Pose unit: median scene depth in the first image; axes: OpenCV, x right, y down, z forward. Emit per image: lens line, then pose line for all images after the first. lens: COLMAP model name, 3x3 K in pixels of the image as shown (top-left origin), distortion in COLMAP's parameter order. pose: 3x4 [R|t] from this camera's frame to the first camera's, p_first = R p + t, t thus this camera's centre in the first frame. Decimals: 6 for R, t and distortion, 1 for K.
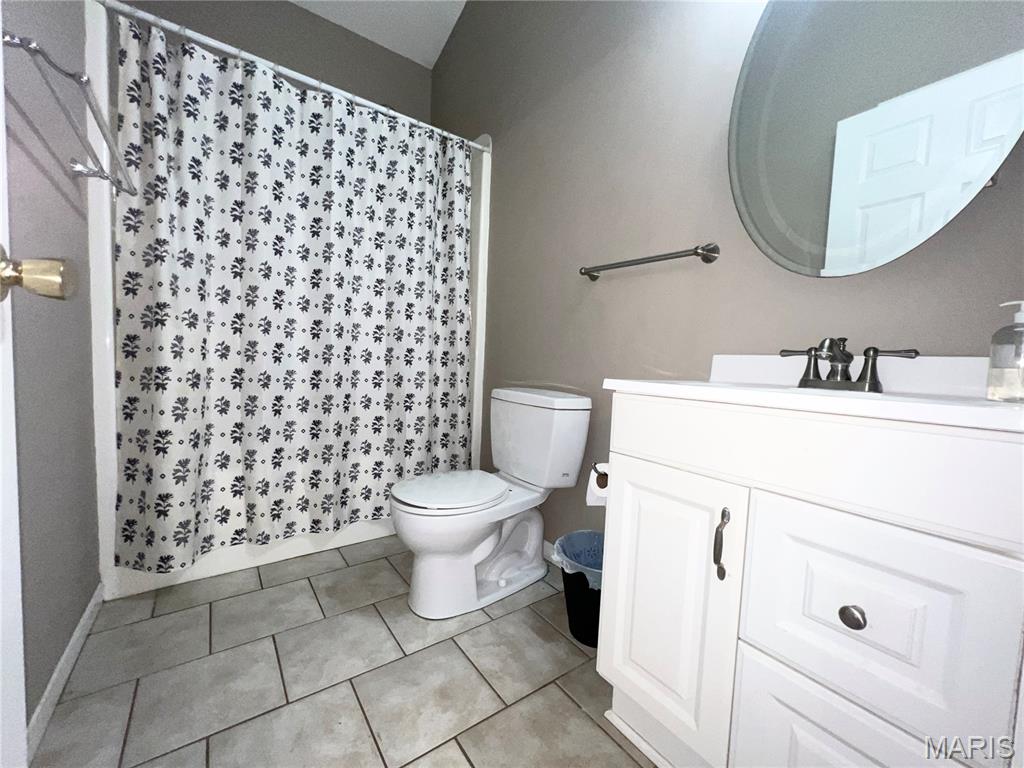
lens RADIAL K [[408.8, 0, 513.1], [0, 408.8, 384.7], [0, 0, 1]] dist [-0.001937, 0.000251]
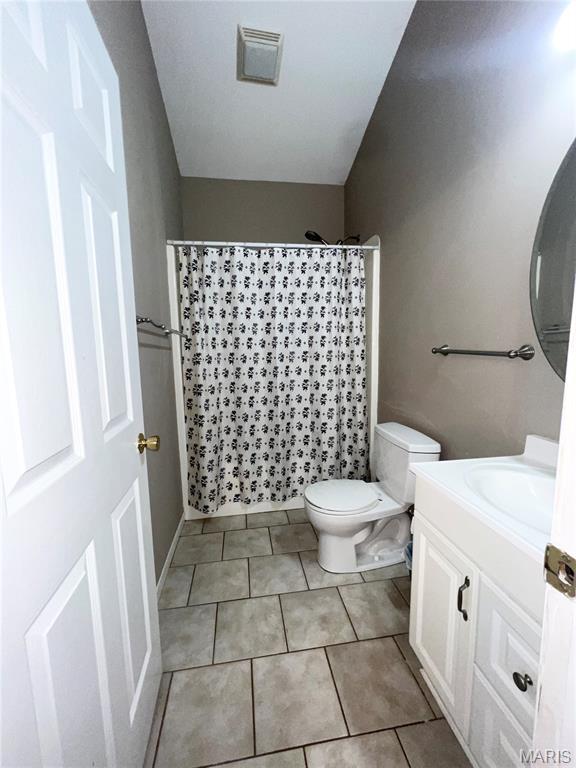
lens RADIAL K [[306.6, 0, 287.0], [0, 306.6, 383.1], [0, 0, 1]] dist [-0.001937, 0.000251]
pose [[0.884145, -0.003083, -0.467202, 0.215902], [0.026704, 0.998677, 0.043945, -0.229952], [0.466448, -0.051329, 0.883058, -0.136212]]
